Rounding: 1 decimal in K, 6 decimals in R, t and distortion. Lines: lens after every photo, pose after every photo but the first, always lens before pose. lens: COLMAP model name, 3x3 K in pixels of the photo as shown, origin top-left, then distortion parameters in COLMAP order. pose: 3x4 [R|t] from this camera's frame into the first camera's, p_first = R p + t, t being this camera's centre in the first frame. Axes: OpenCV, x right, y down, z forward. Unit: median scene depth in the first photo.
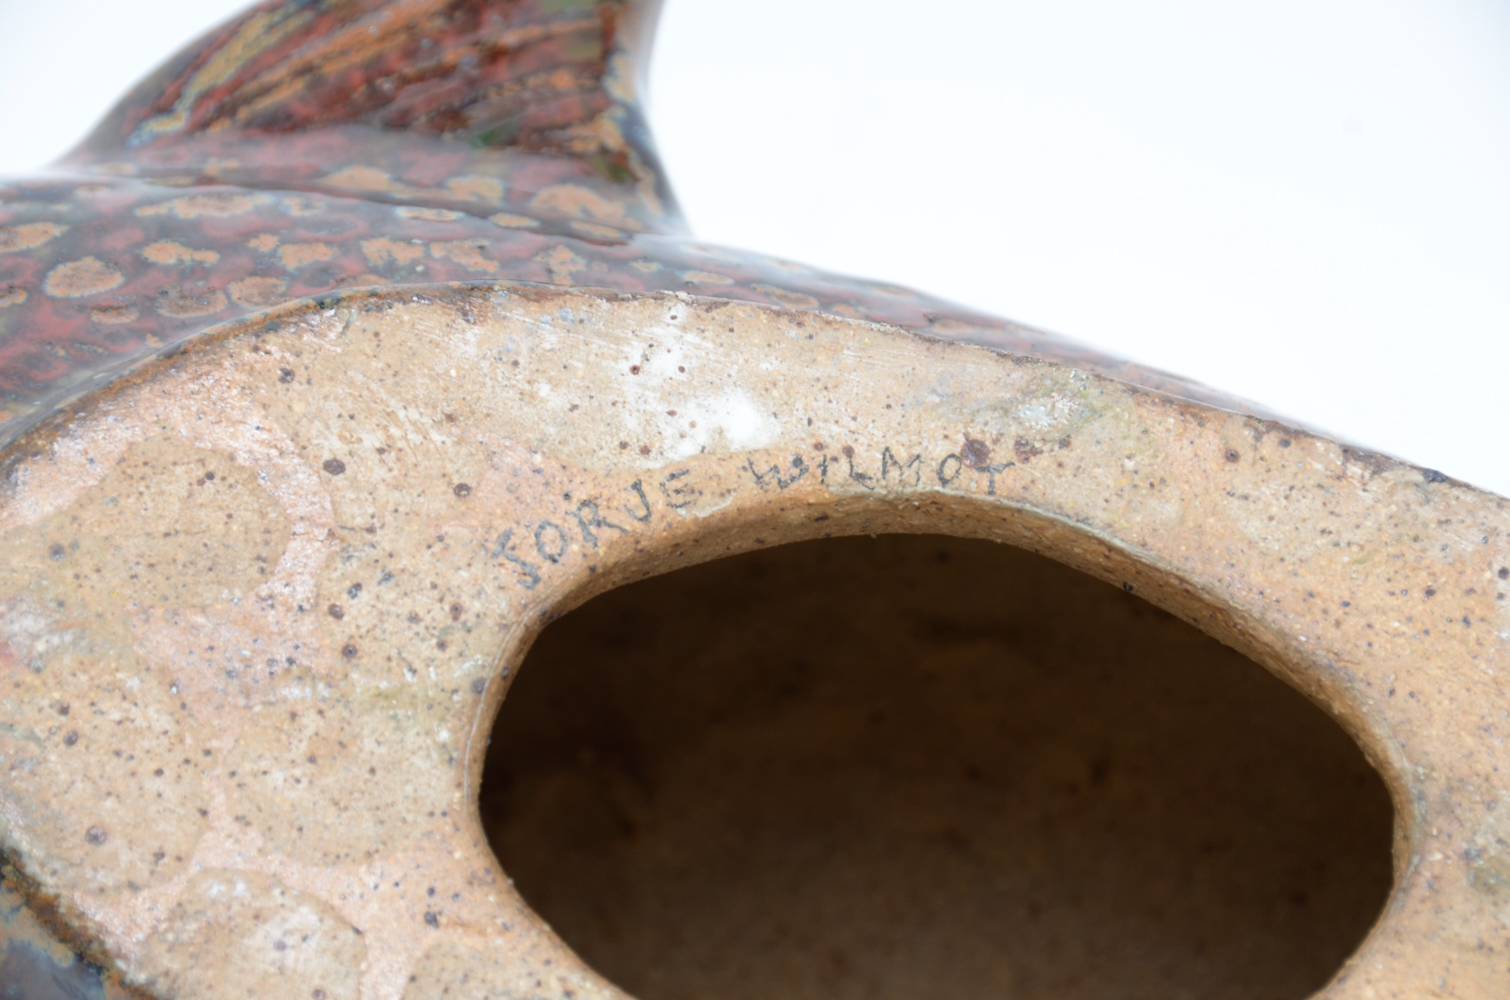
lens RADIAL K [[6425.8, 0, 752.2], [0, 6425.8, 504.7], [0, 0, 1]] dist [0.504738, 0.000000]
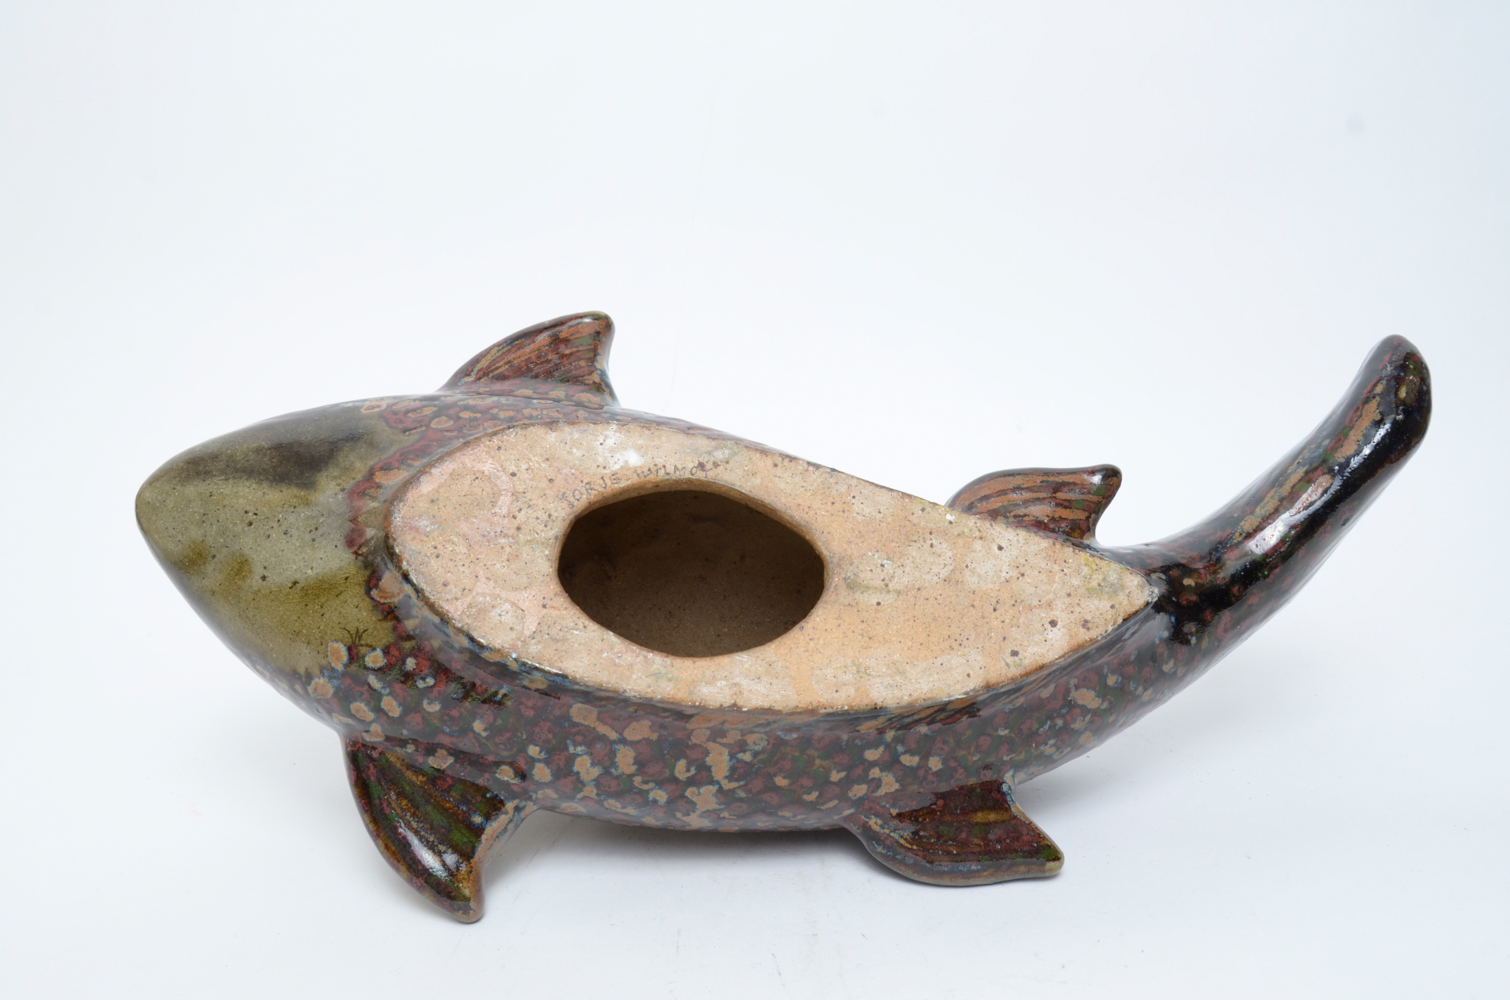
lens RADIAL K [[1562.1, 0, 762.7], [0, 1562.1, 504.4], [0, 0, 1]] dist [0.066328, 0.000000]
pose [[0.998176, -0.024607, 0.055135, 0.020929], [0.024254, 0.999681, 0.007075, 0.007295], [-0.055291, -0.005725, 0.998454, 0.164488]]
